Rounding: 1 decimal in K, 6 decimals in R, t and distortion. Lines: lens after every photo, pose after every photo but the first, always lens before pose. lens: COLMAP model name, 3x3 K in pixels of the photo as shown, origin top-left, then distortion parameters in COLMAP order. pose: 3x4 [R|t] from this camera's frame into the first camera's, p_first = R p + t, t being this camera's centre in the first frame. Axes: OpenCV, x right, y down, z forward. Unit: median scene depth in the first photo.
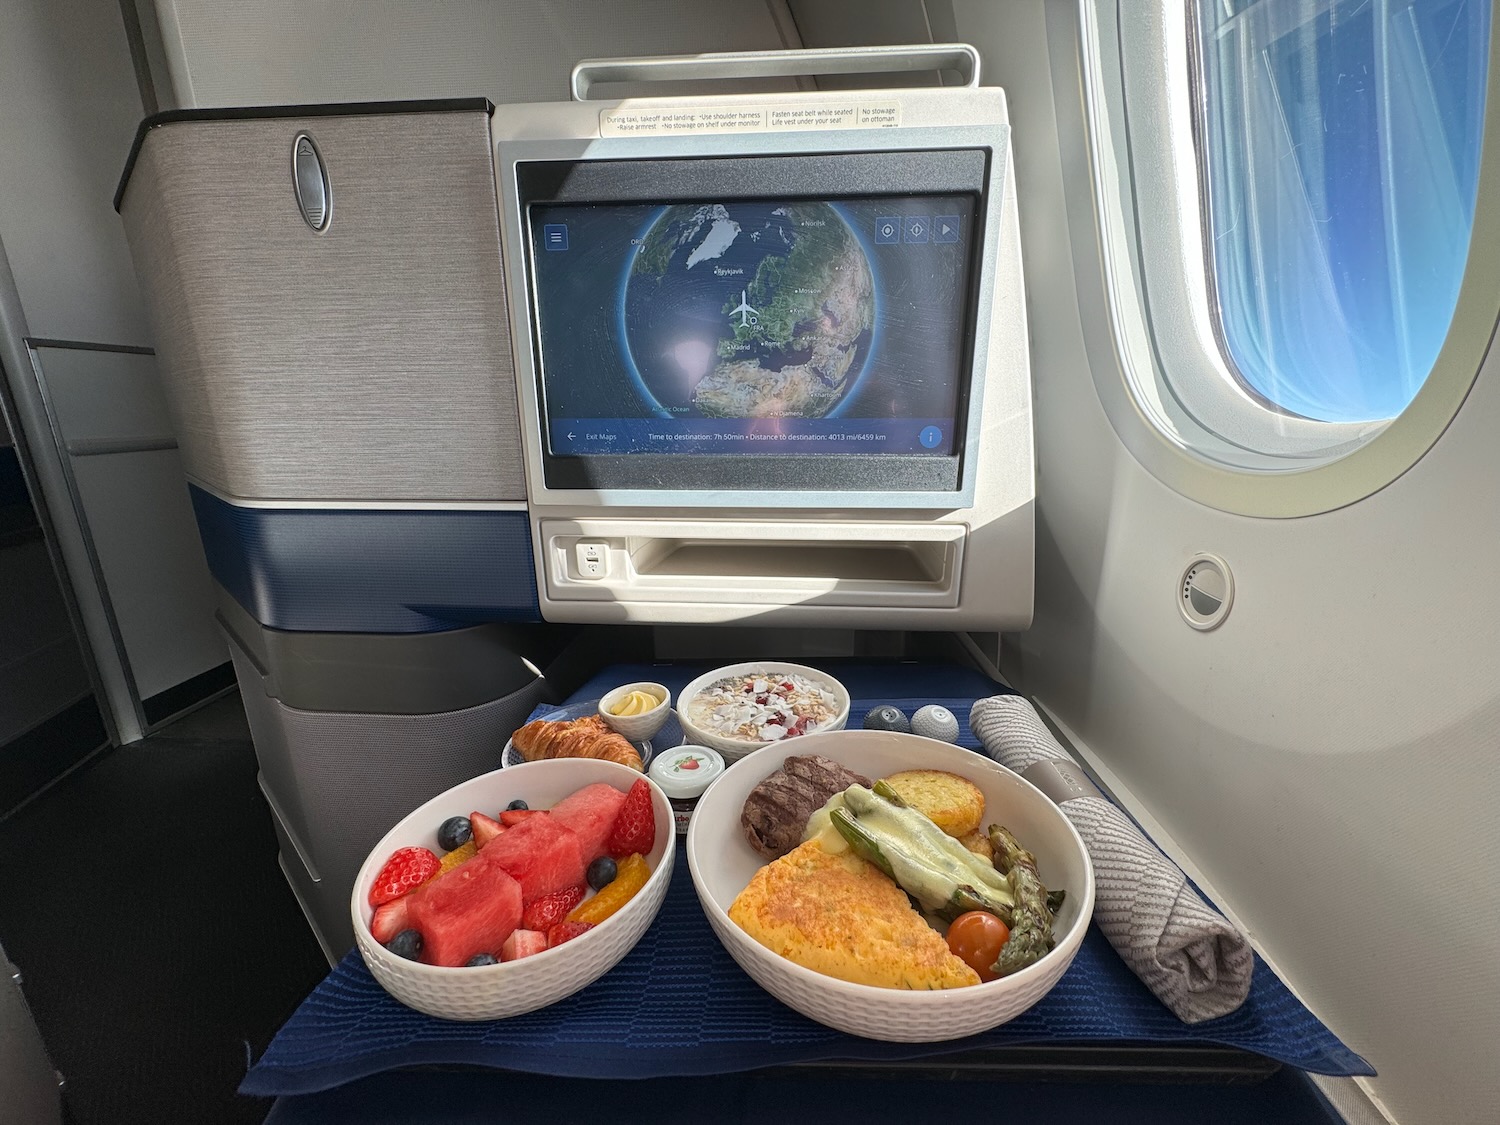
lens RADIAL K [[596.1, 0, 750.0], [0, 596.1, 562.5], [0, 0, 1]] dist [-0.001089, 0.000011]
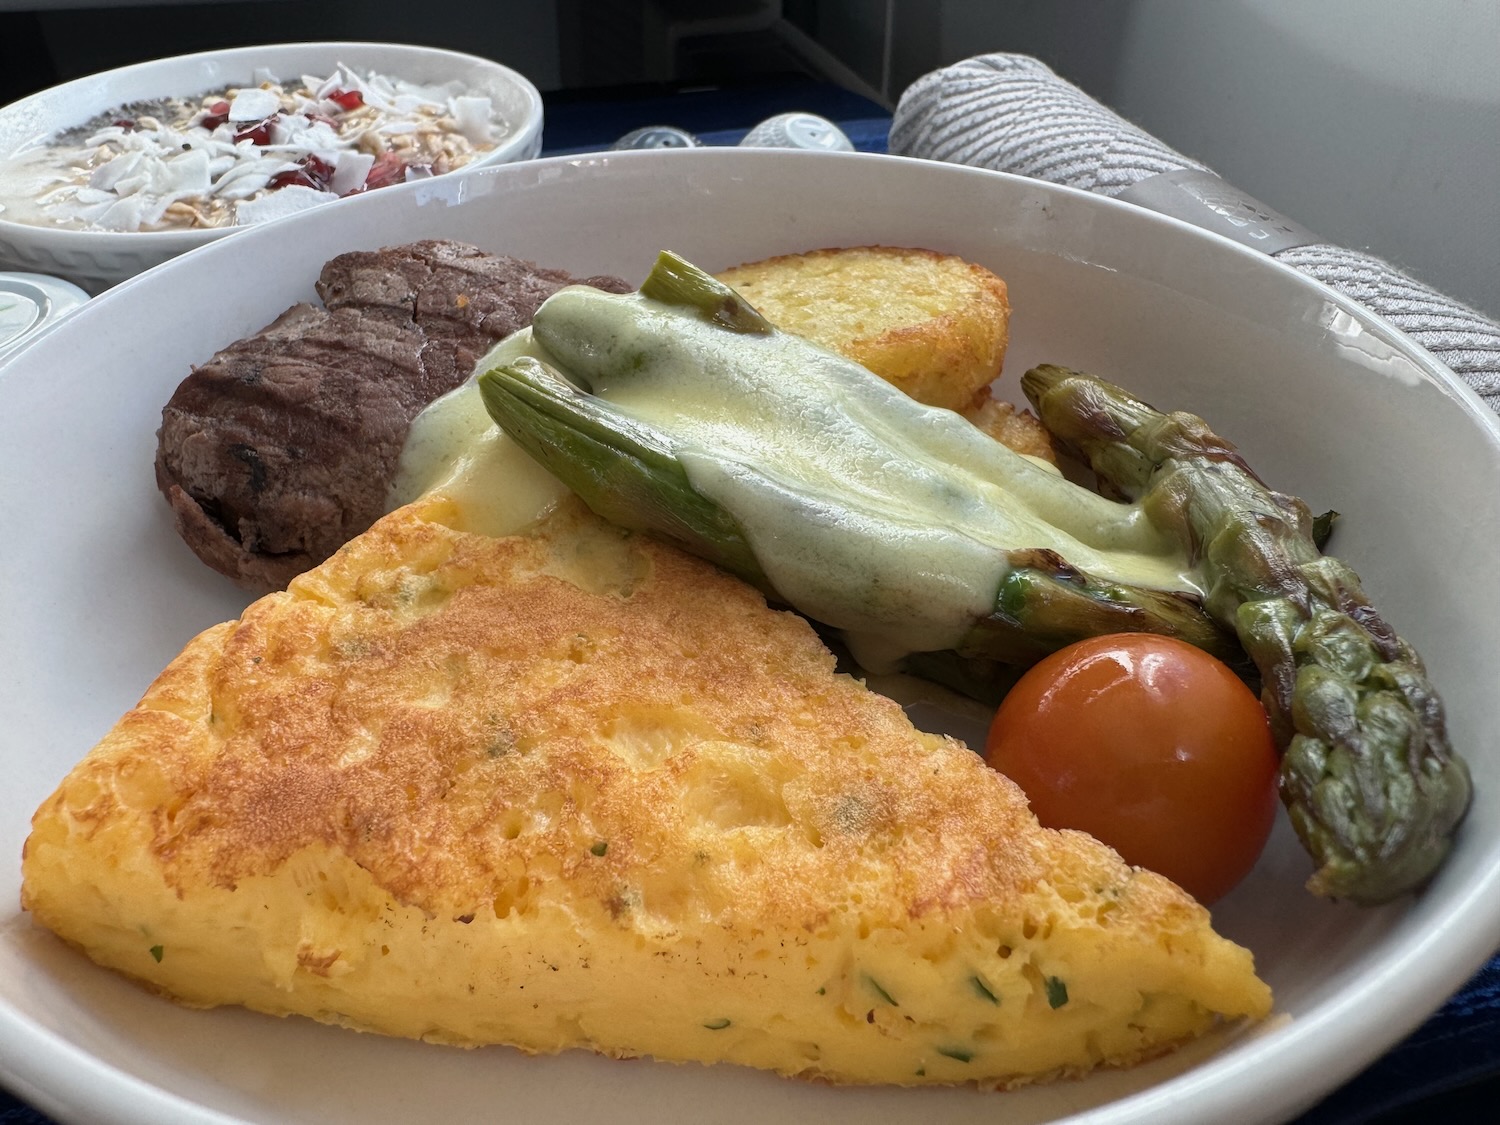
lens RADIAL K [[1073.3, 0, 671.3], [0, 1073.3, 564.3], [0, 0, 1]] dist [-0.012515, 0.011572]
pose [[0.962118, -0.165893, 0.216351, 0.100586], [0.058332, 0.900447, 0.431036, 0.297214], [-0.266319, -0.402088, 0.876014, 0.557139]]
